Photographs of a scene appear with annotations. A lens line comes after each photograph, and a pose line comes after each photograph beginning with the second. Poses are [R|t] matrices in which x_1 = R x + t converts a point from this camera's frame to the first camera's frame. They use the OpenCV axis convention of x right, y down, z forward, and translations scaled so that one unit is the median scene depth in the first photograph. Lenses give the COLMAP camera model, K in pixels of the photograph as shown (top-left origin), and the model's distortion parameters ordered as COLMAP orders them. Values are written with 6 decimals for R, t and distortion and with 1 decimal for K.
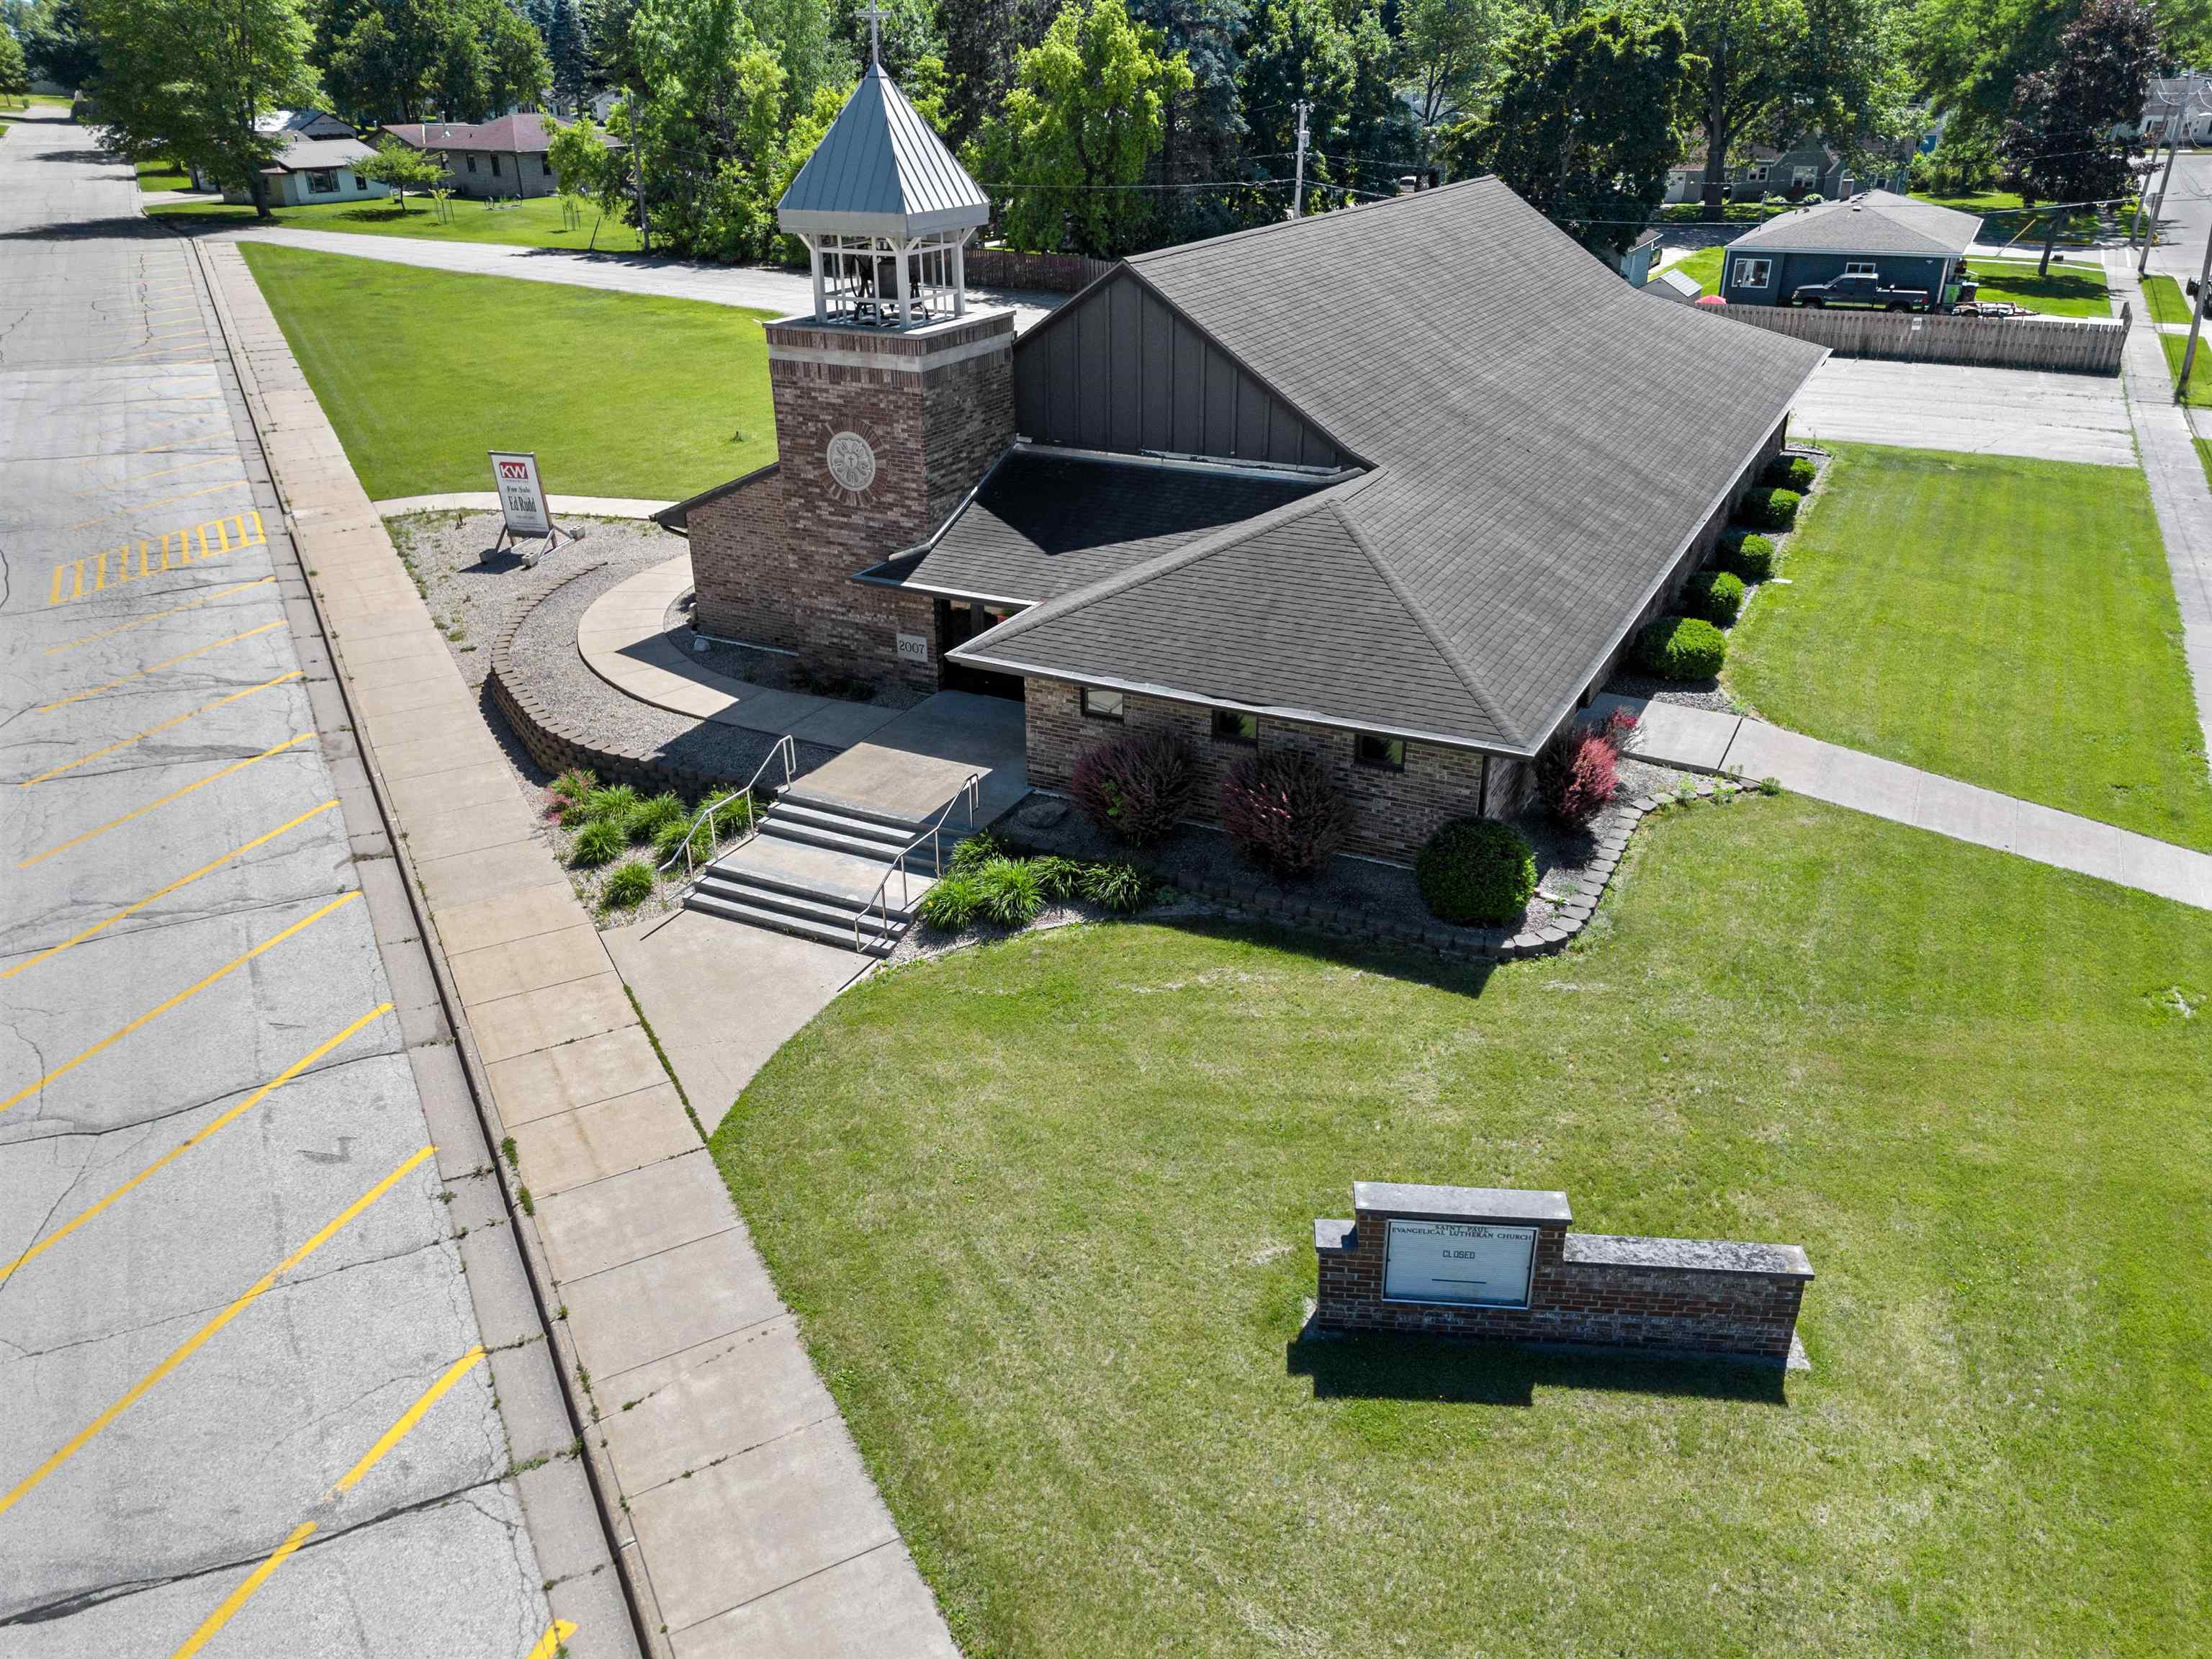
lens RADIAL K [[1629.8, 0, 1106.0], [0, 1629.8, 829.5], [0, 0, 1]] dist [0.073052, -0.059231]
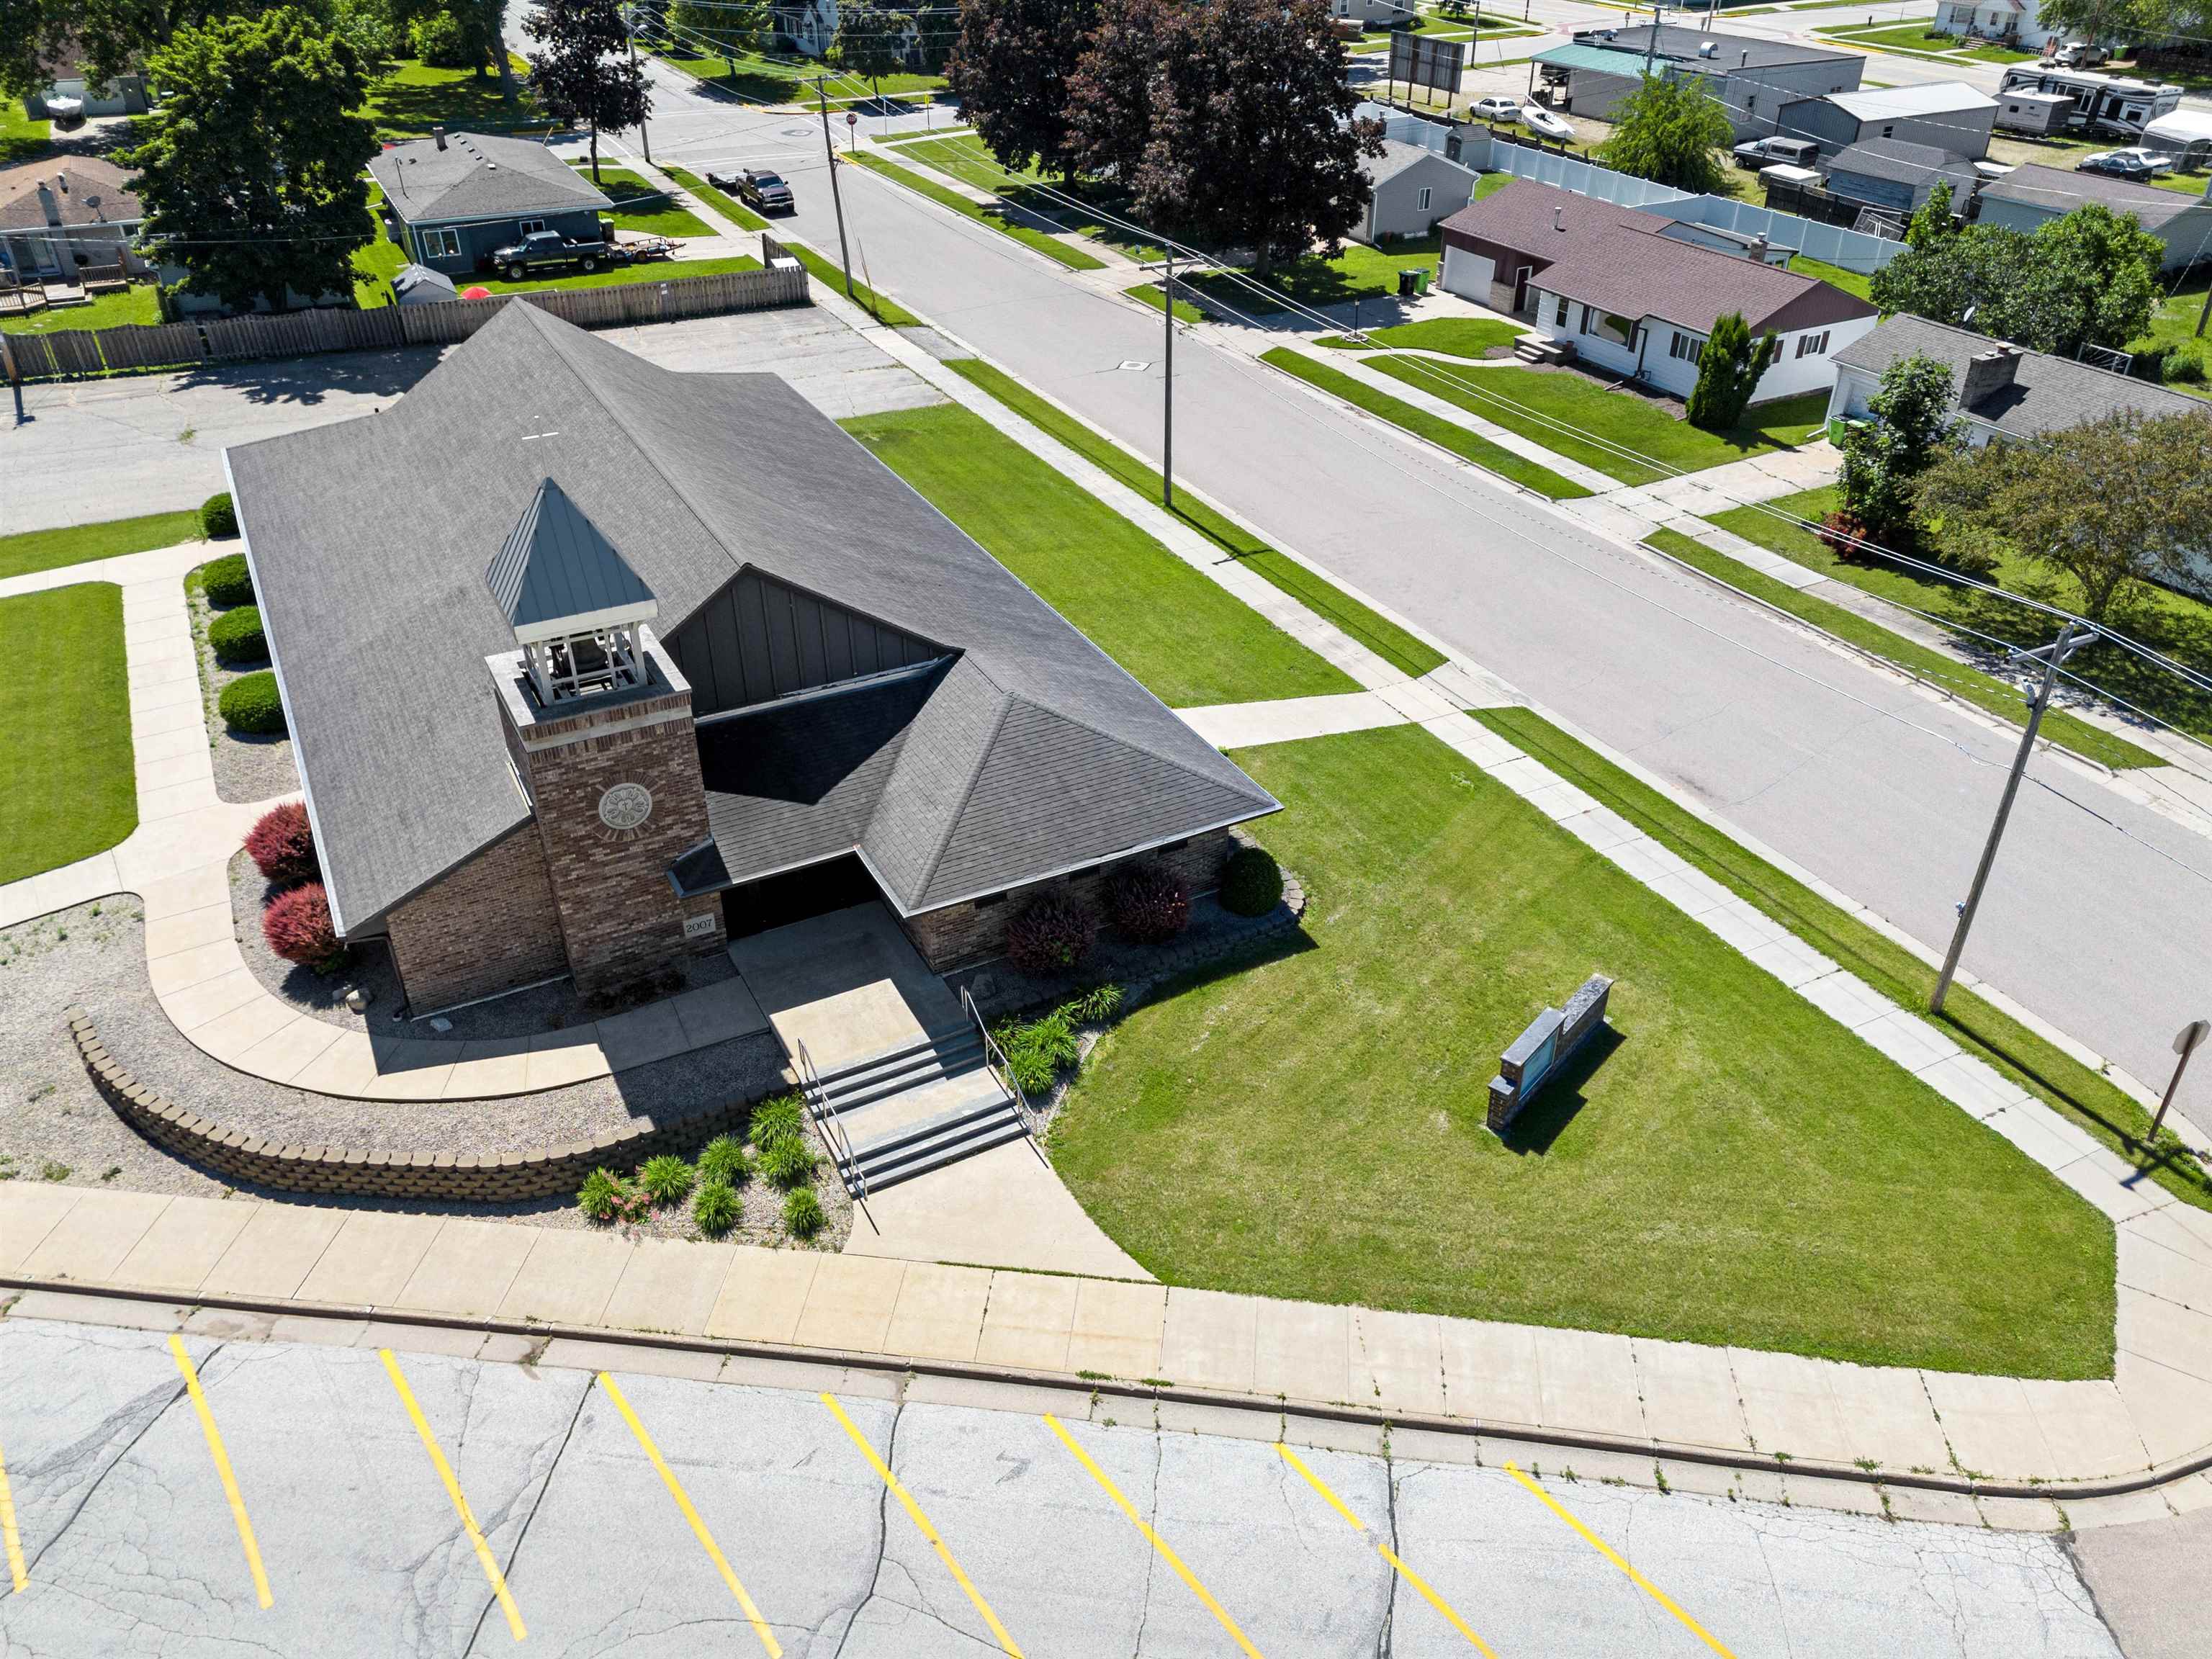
lens RADIAL K [[1629.8, 0, 1106.0], [0, 1629.8, 829.5], [0, 0, 1]] dist [0.073052, -0.059231]
pose [[0.569782, -0.437157, 0.695875, -0.761647], [0.345425, 0.895739, 0.279881, -0.413917], [-0.745674, 0.080902, 0.661381, 0.015141]]
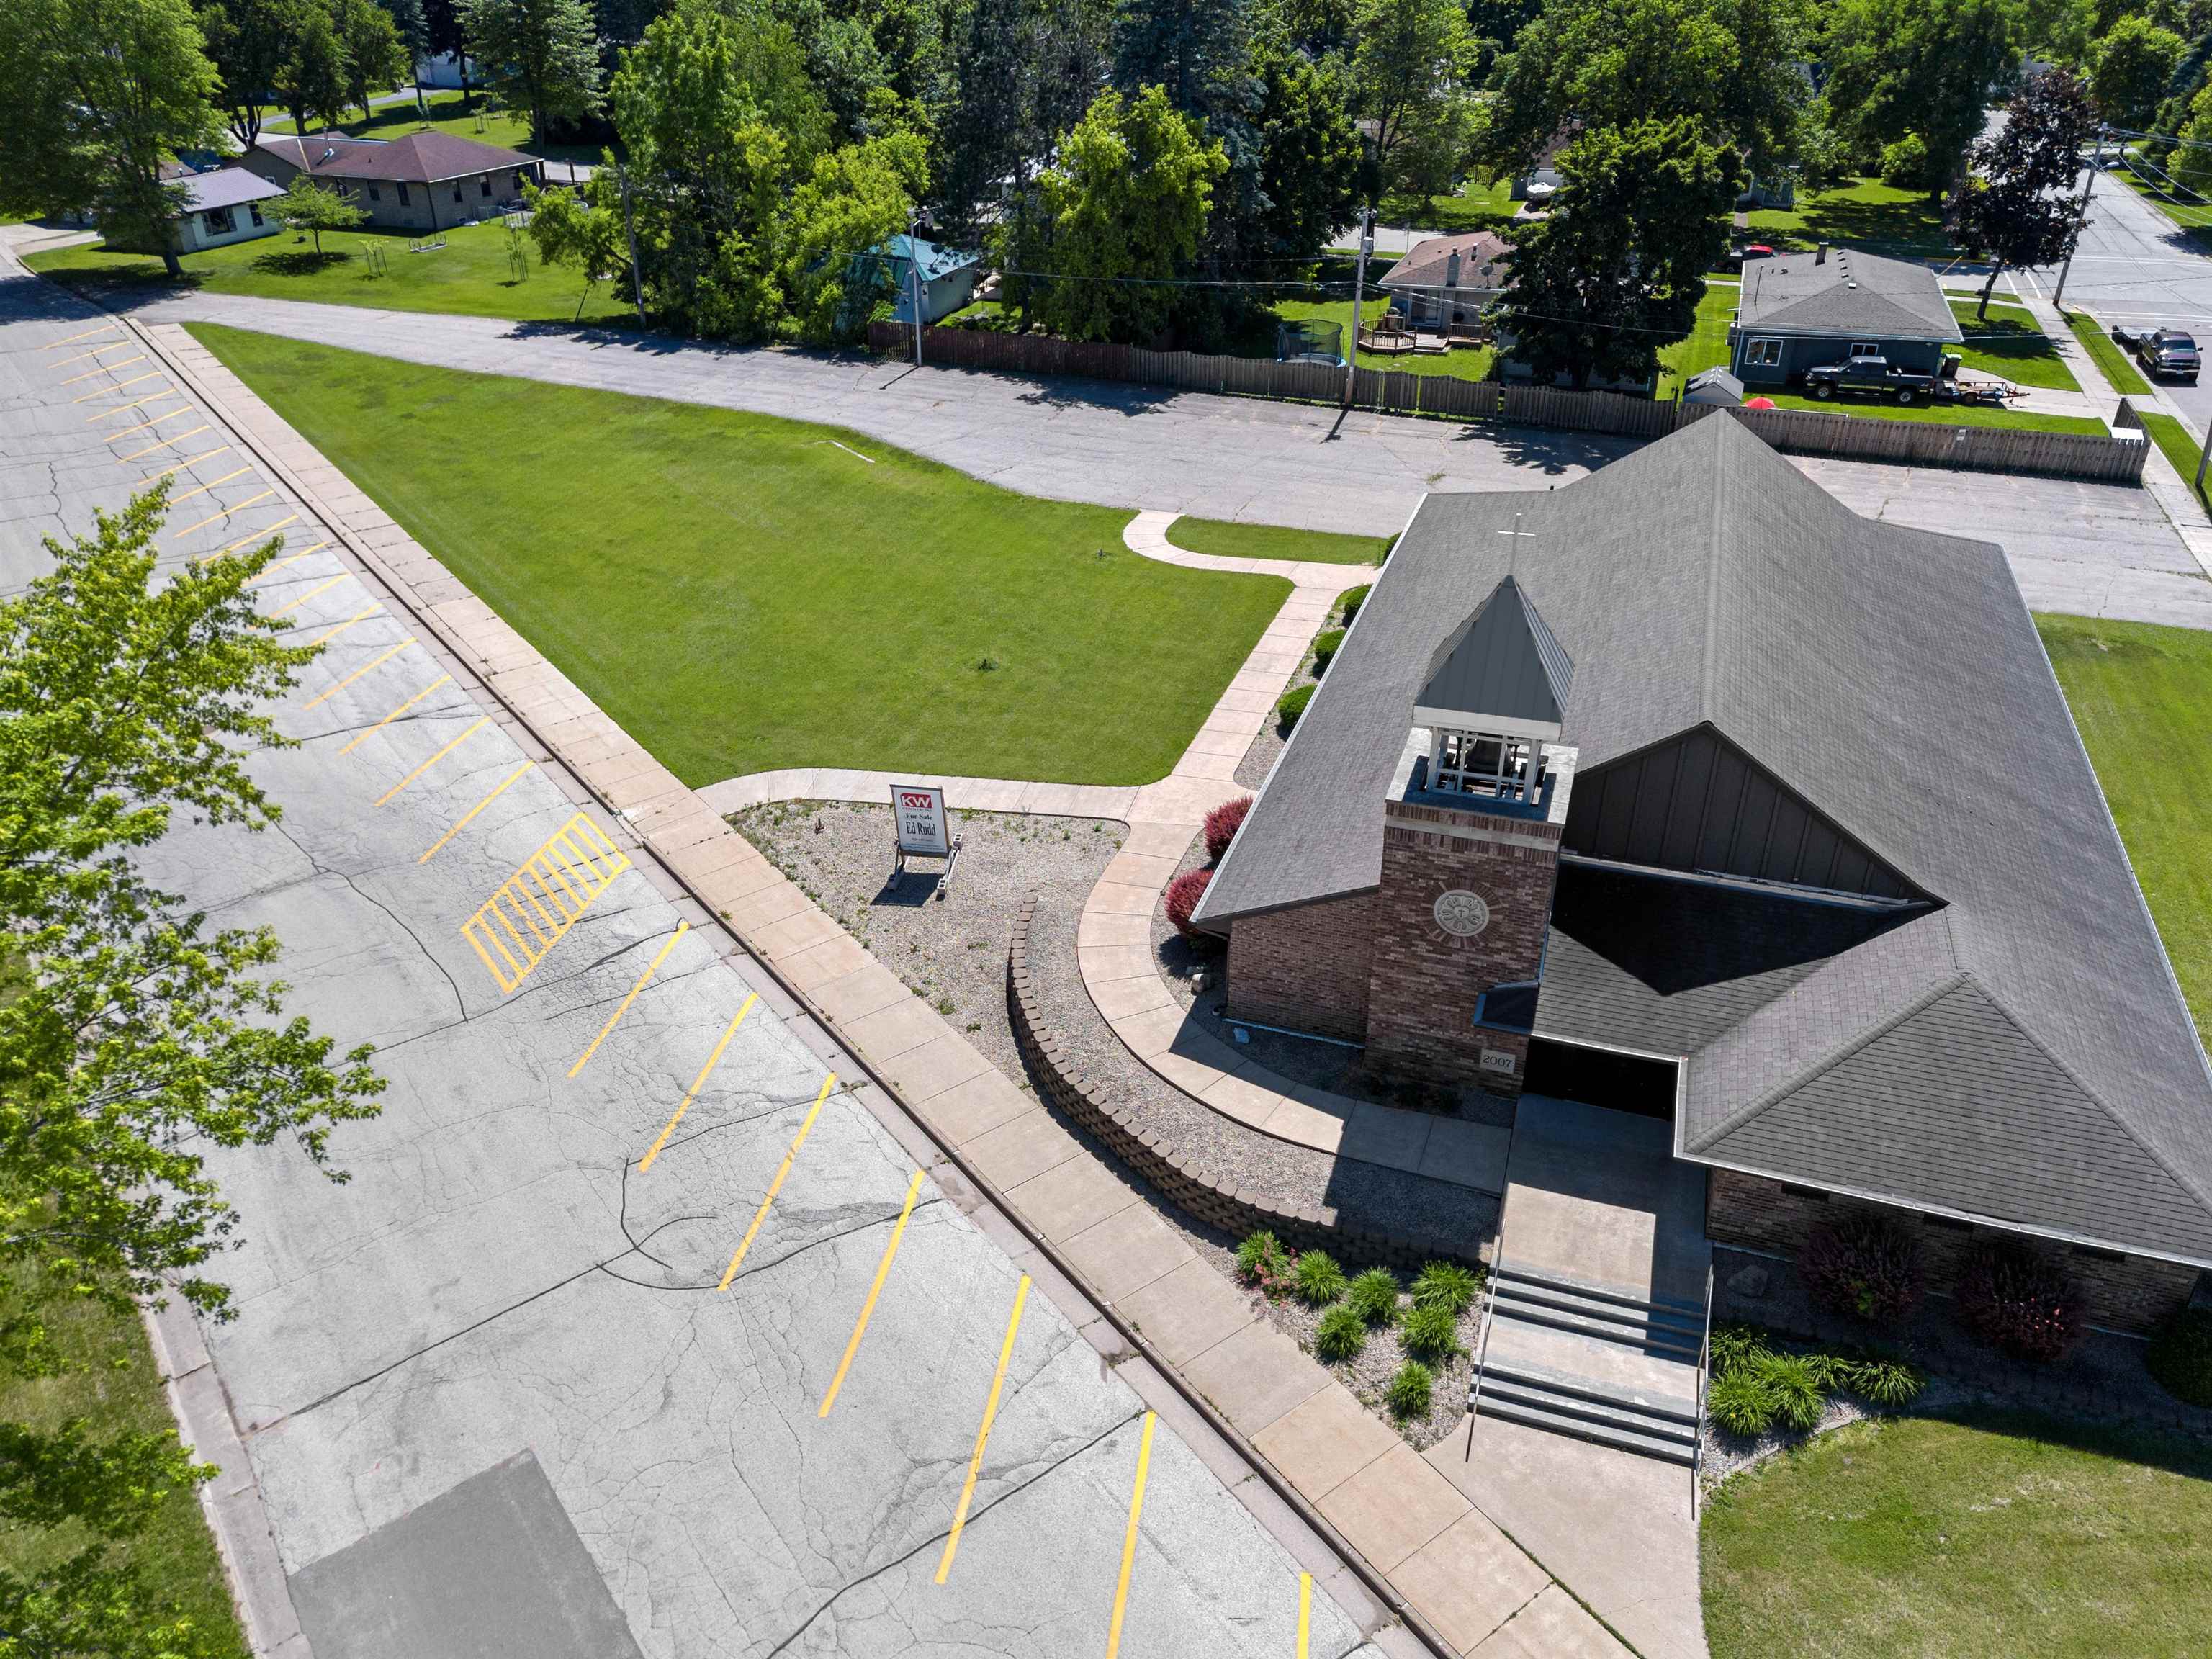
lens RADIAL K [[1629.8, 0, 1106.0], [0, 1629.8, 829.5], [0, 0, 1]] dist [0.073052, -0.059231]
pose [[0.988504, -0.069590, 0.134228, -0.533462], [0.059885, 0.995381, 0.075033, -0.377810], [-0.138830, -0.066132, 0.988106, -0.032597]]
